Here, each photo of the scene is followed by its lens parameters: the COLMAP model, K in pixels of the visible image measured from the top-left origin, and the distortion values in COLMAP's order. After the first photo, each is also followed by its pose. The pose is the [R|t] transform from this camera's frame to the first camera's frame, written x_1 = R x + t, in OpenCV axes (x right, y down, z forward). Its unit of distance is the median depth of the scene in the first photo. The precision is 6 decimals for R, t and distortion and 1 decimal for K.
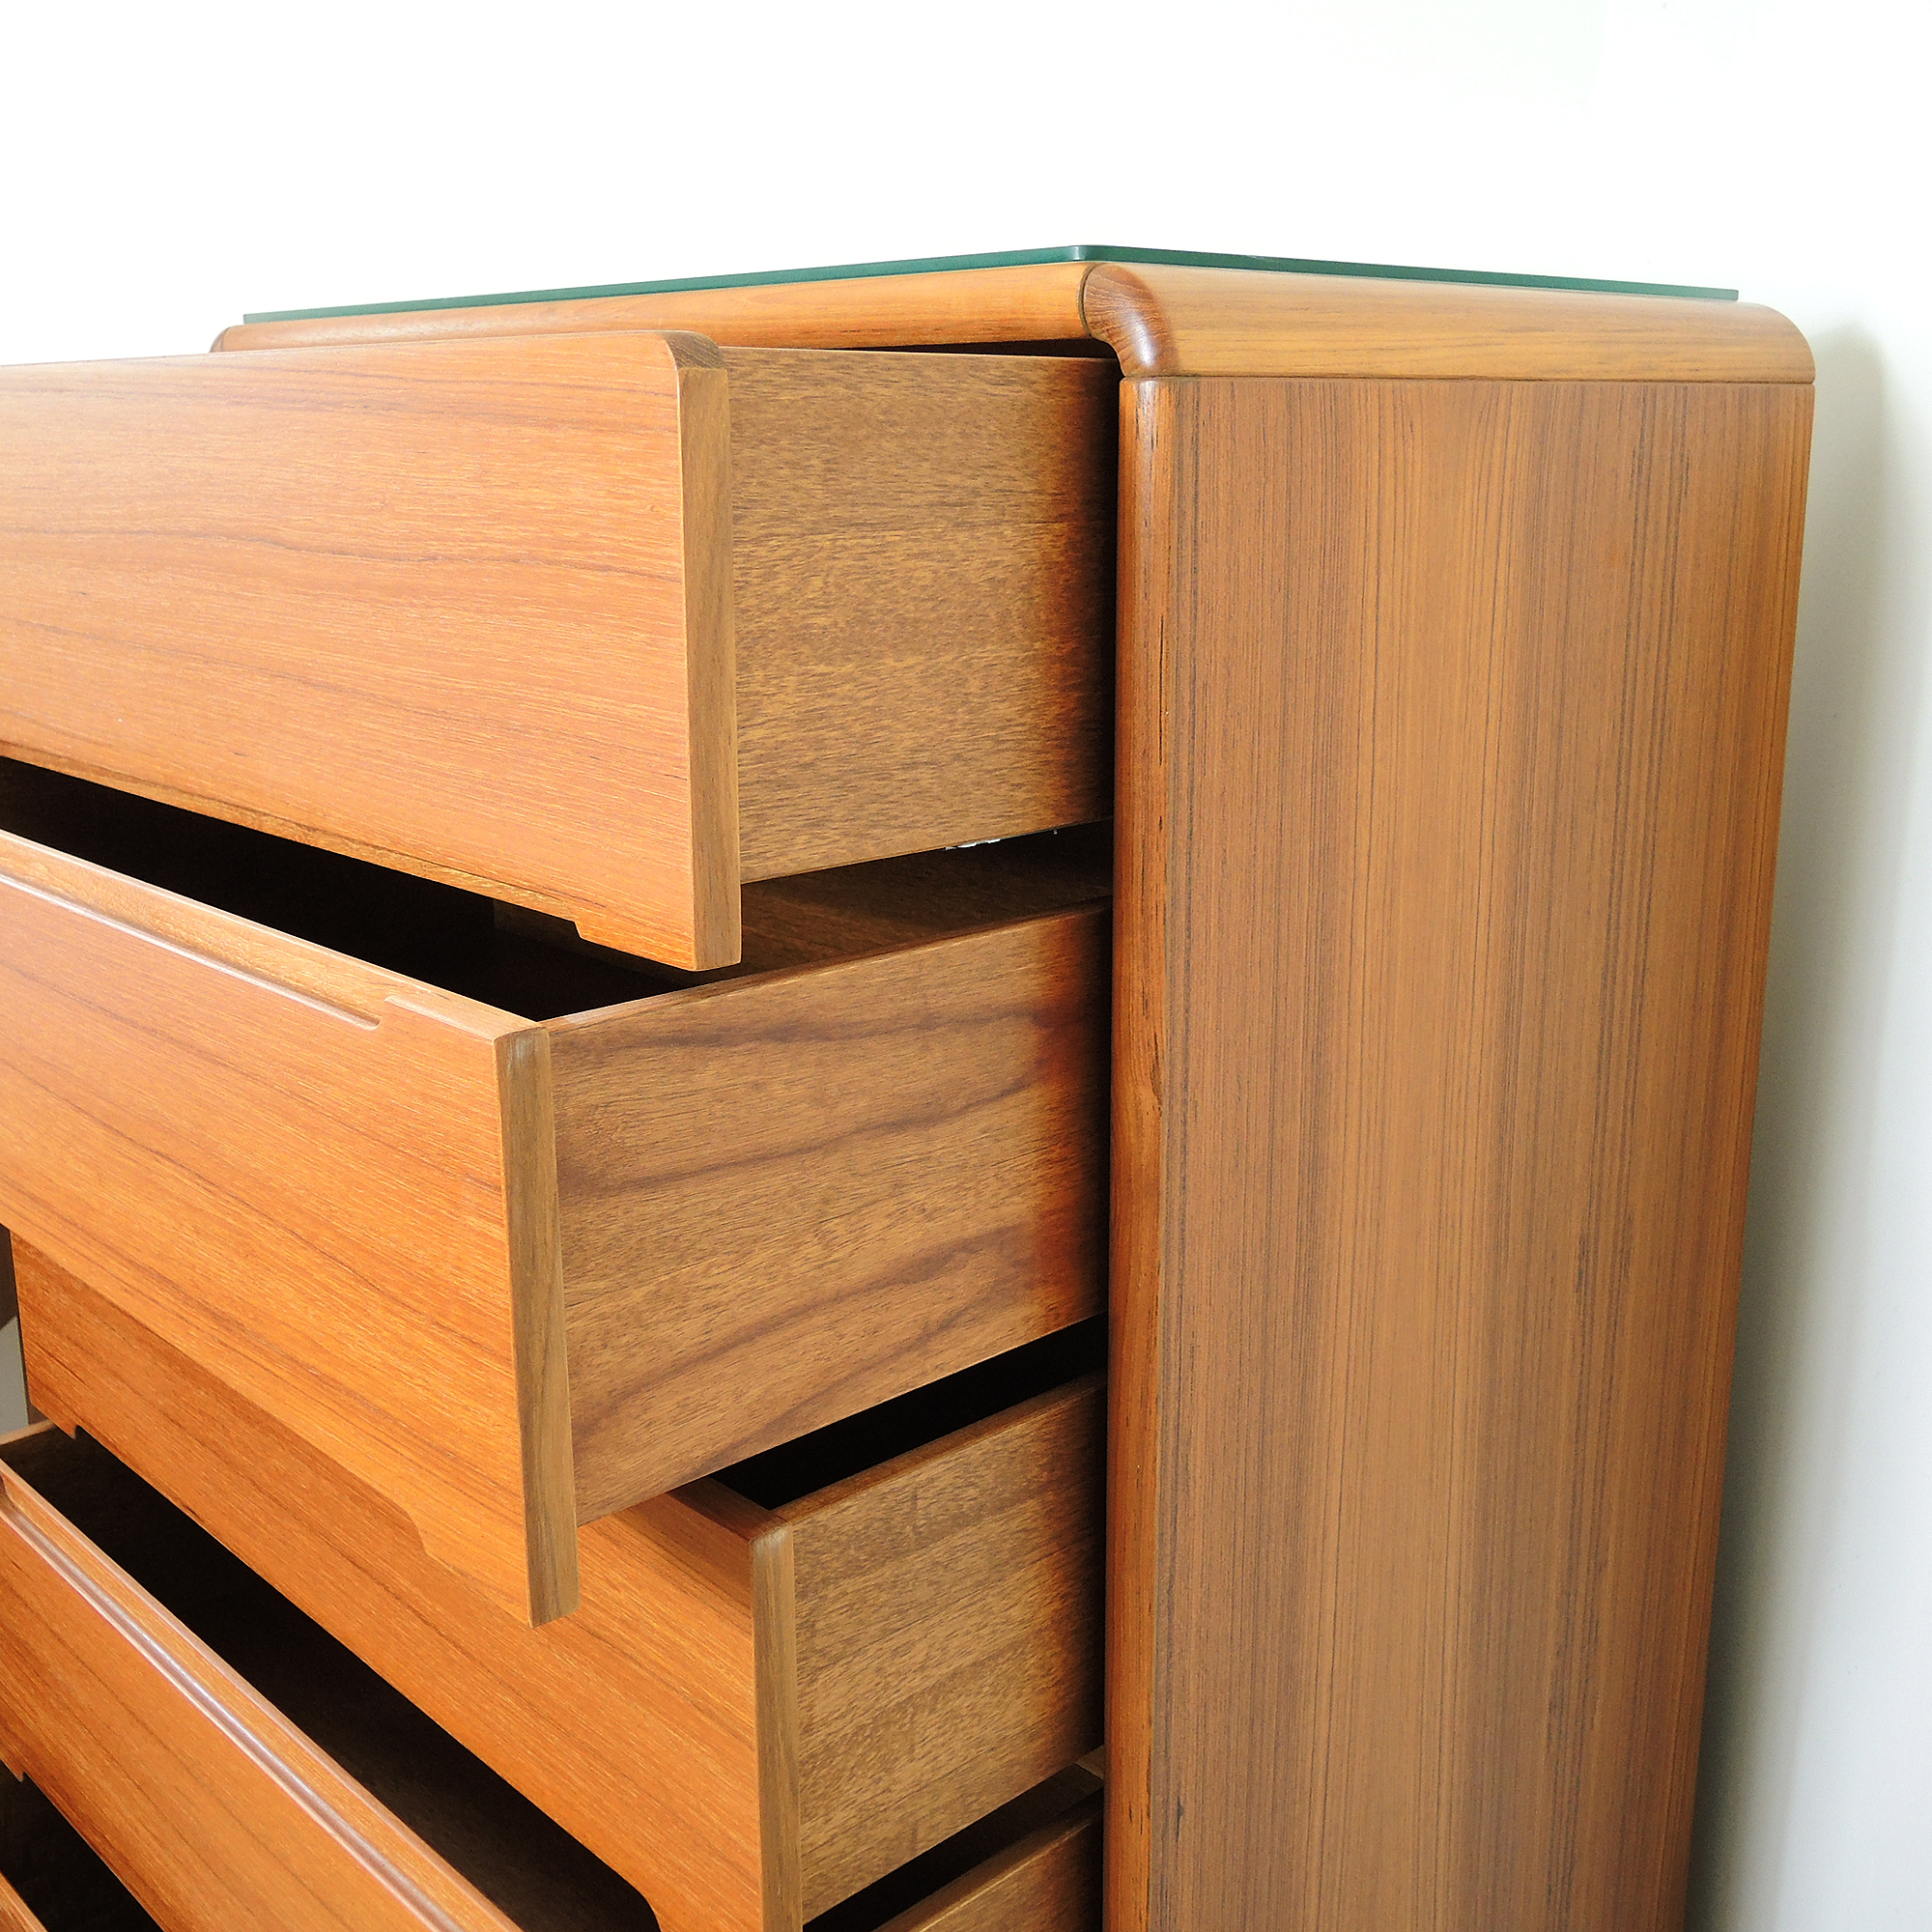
lens RADIAL K [[2160.2, 0, 983.3], [0, 2160.2, 971.2], [0, 0, 1]] dist [-0.004227, 0.000000]
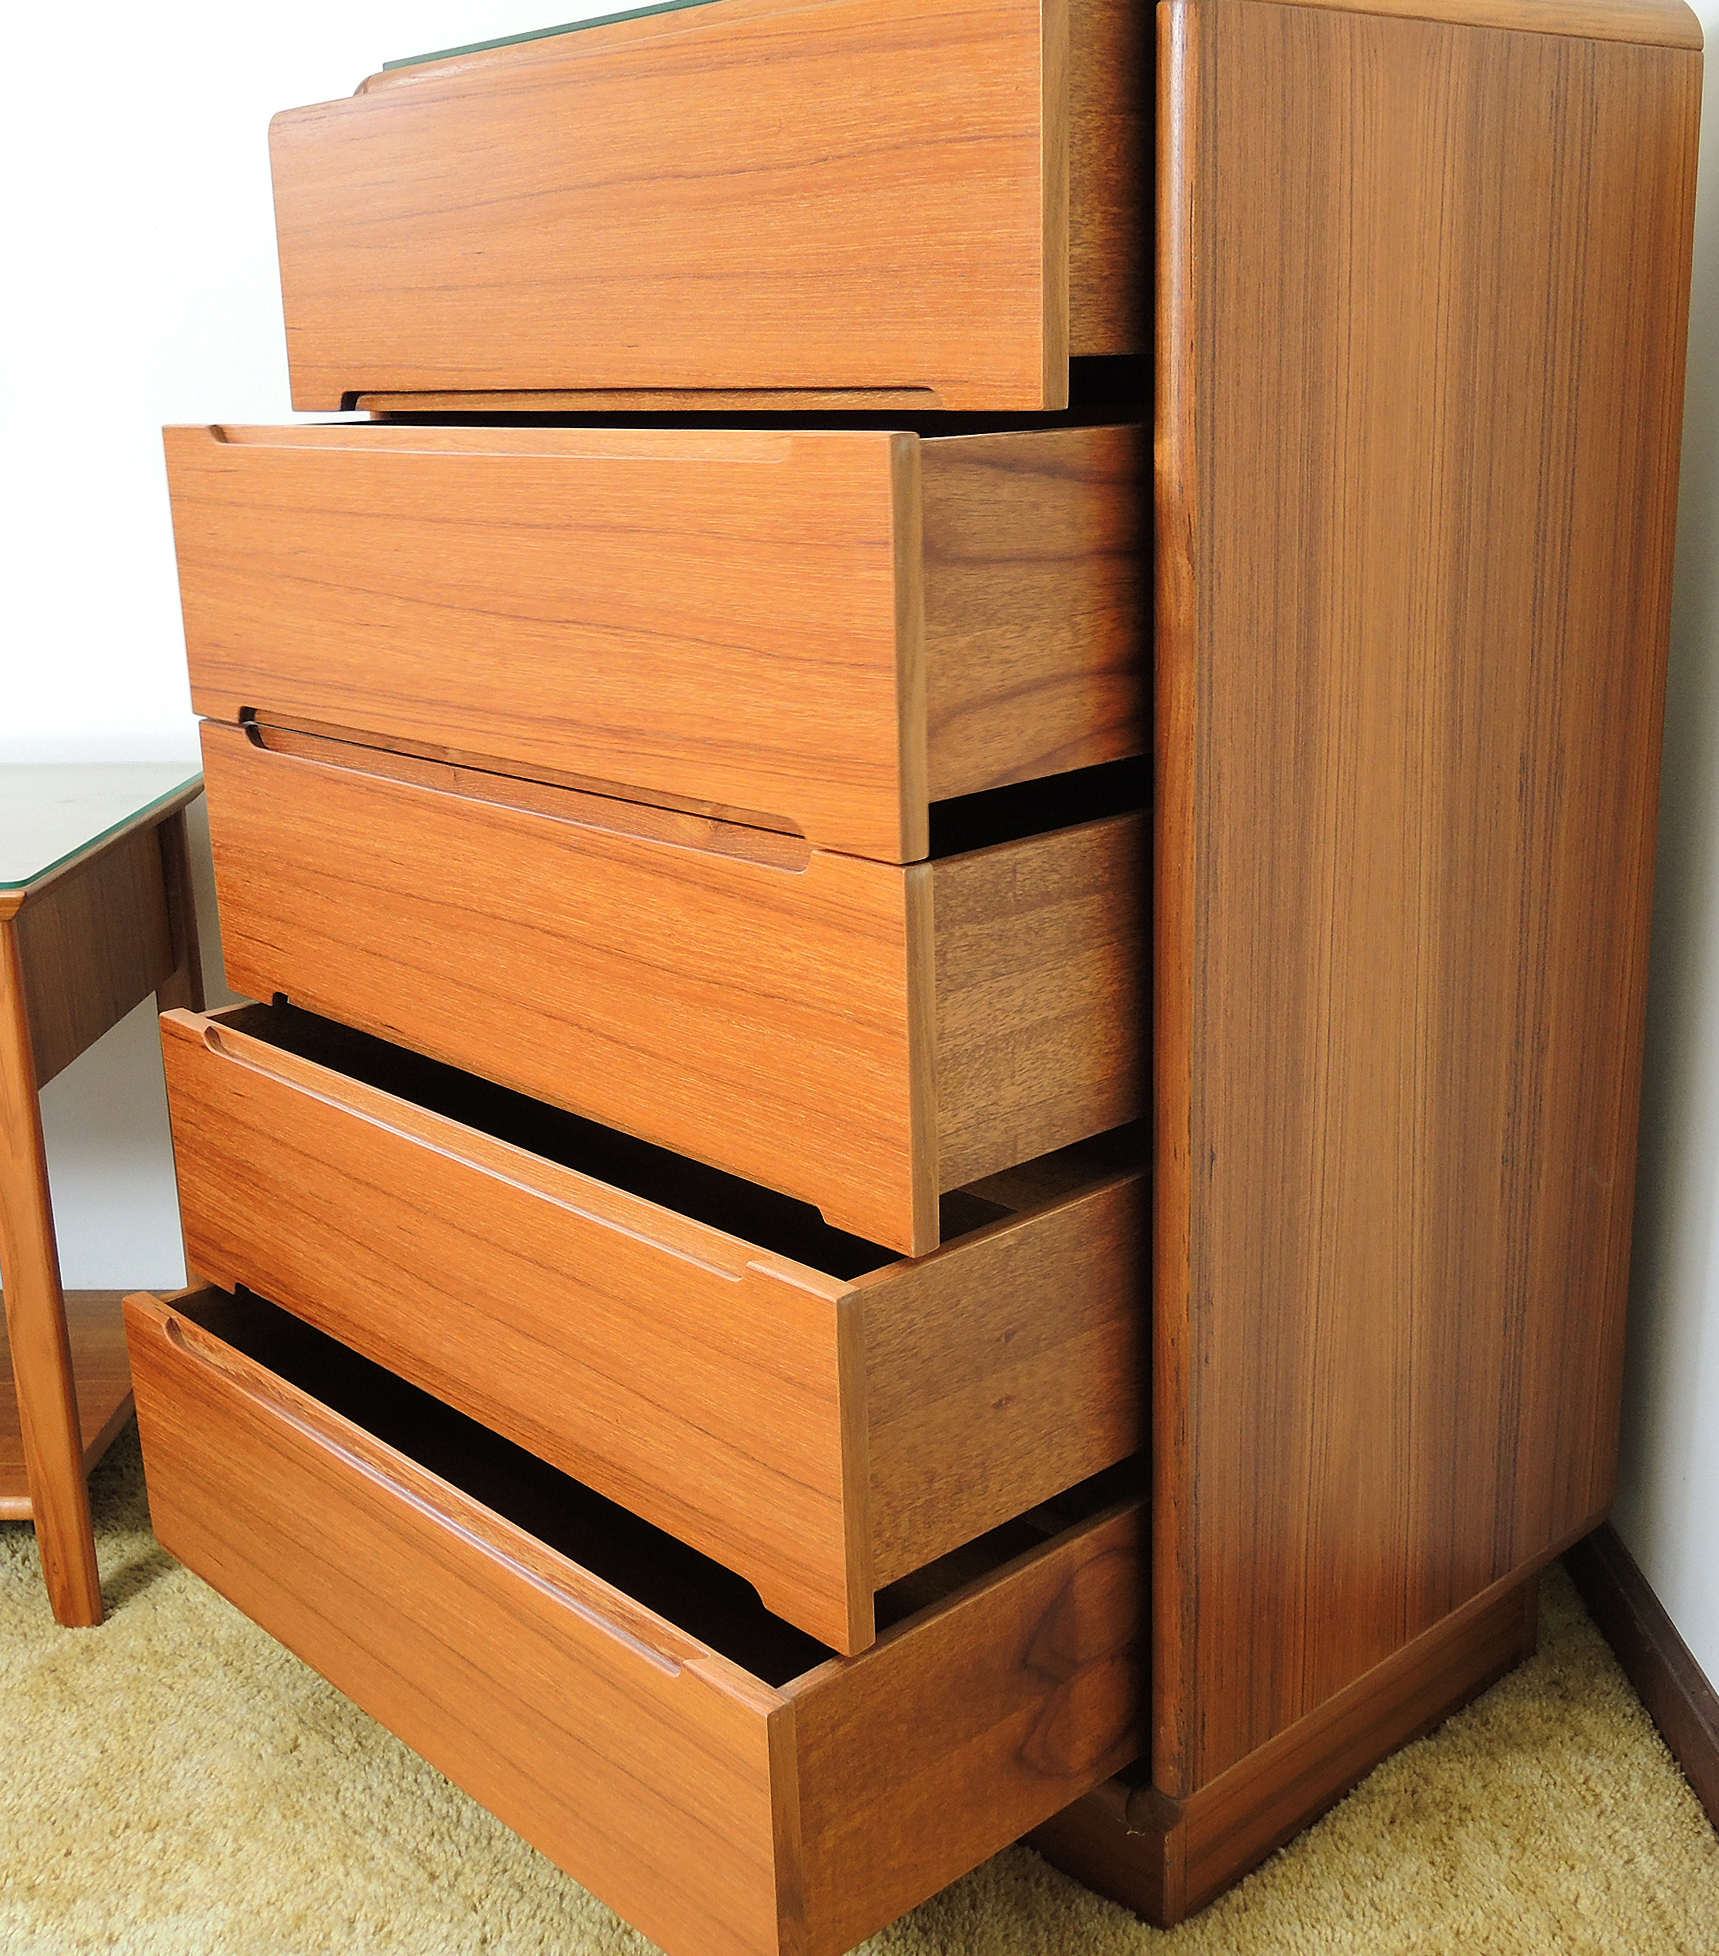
lens RADIAL K [[2230.9, 0, 841.4], [0, 2230.9, 968.8], [0, 0, 1]] dist [-0.012091, 0.000000]
pose [[0.999208, -0.023726, -0.031931, -0.084203], [0.024692, 0.999239, 0.030205, 0.228699], [0.031190, -0.030970, 0.999034, -0.329229]]
